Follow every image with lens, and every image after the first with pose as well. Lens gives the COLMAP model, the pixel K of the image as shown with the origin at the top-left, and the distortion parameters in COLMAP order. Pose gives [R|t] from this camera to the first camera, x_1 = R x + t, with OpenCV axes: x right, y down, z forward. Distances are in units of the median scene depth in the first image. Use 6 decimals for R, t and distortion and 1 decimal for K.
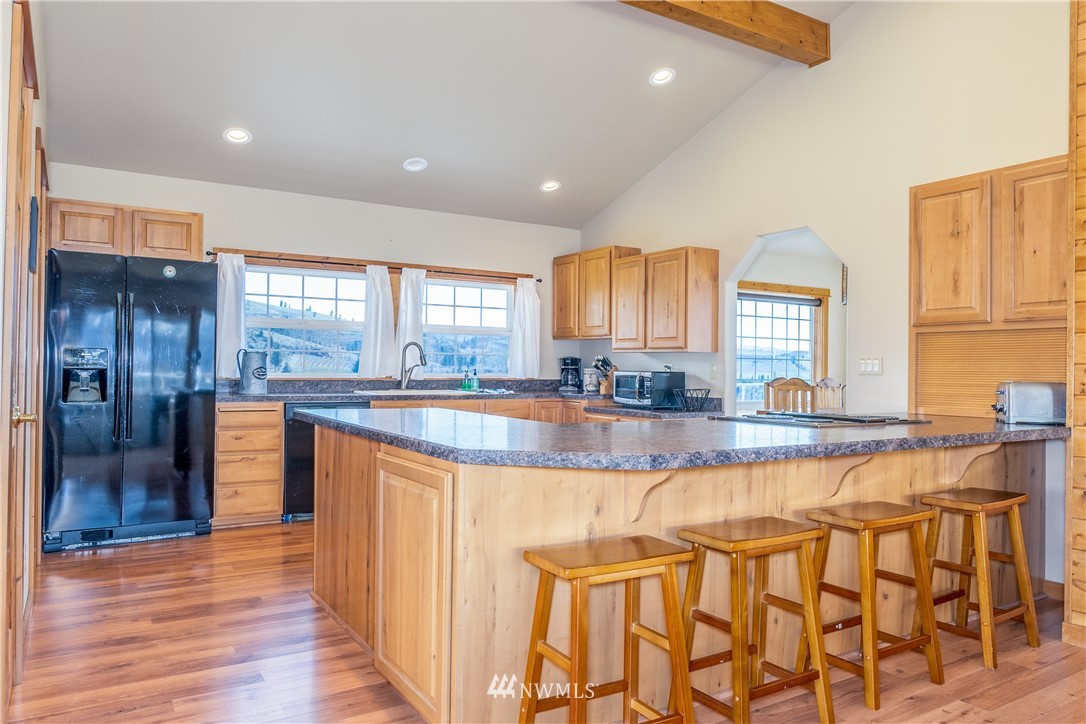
lens RADIAL K [[748.9, 0, 549.3], [0, 748.9, 366.4], [0, 0, 1]] dist [-0.003509, -0.003803]
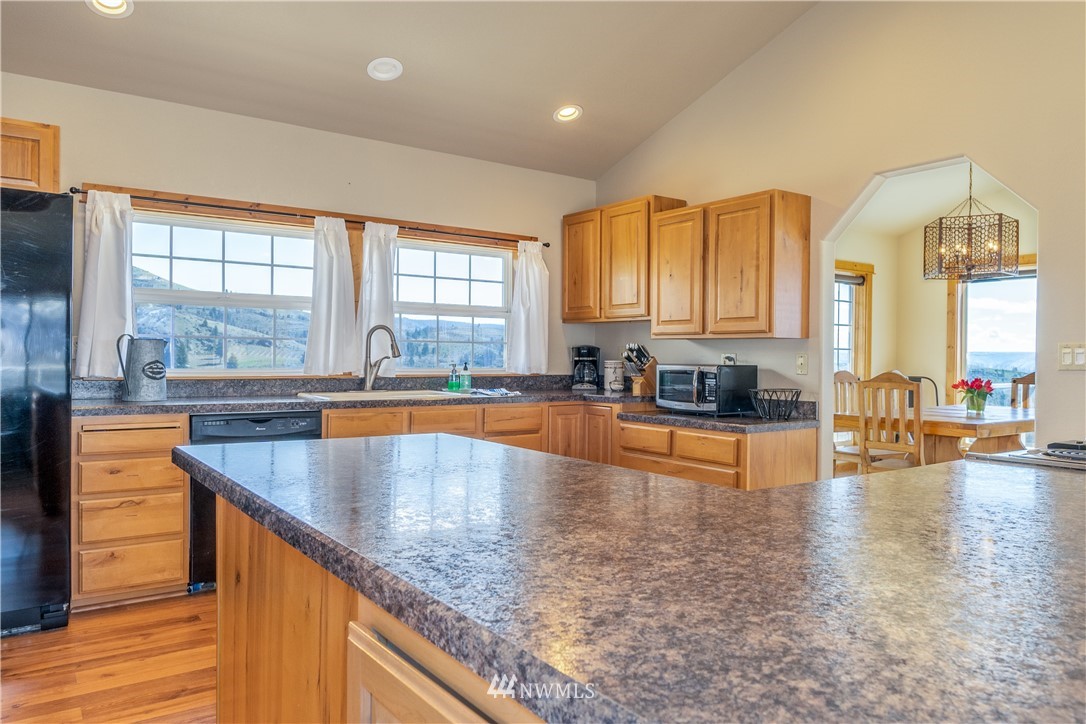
lens RADIAL K [[748.9, 0, 546.8], [0, 748.9, 365.8], [0, 0, 1]] dist [-0.003509, -0.003803]
pose [[0.998208, -0.003654, 0.059736, -0.066715], [0.002880, 0.999911, 0.013043, -0.002225], [-0.059778, -0.012847, 0.998129, 0.273550]]
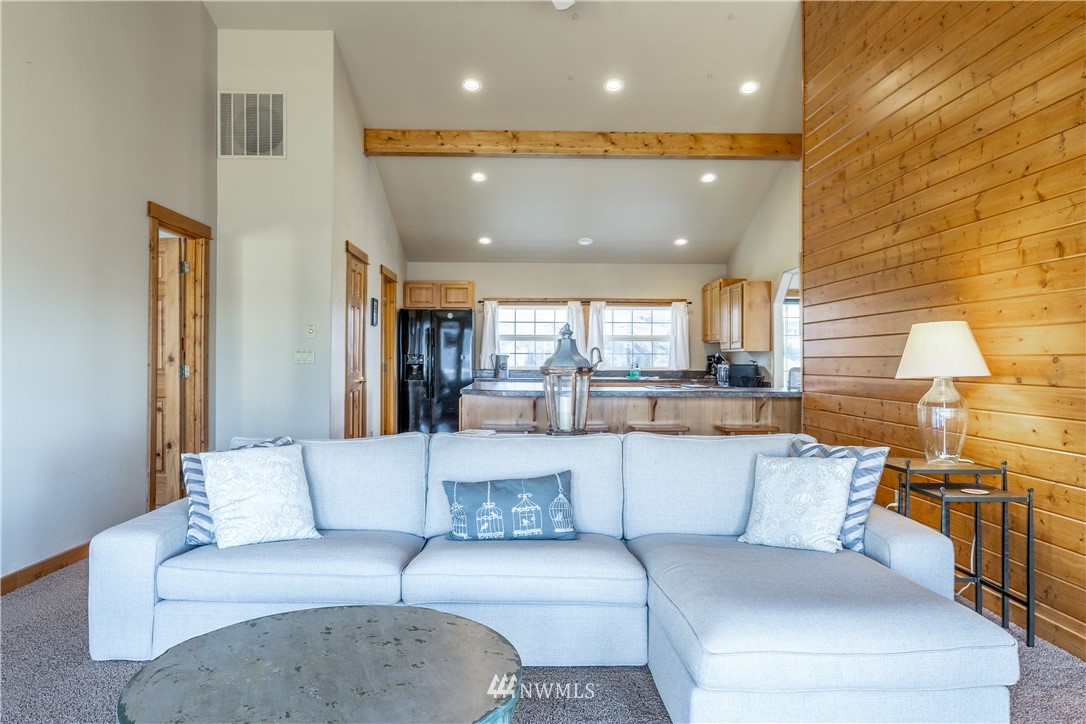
lens RADIAL K [[748.9, 0, 536.1], [0, 748.9, 359.8], [0, 0, 1]] dist [-0.003509, -0.003803]
pose [[0.860574, -0.010259, -0.509222, 0.534989], [0.004671, 0.999914, -0.012251, 0.014223], [0.509304, 0.008164, 0.860548, -0.458928]]
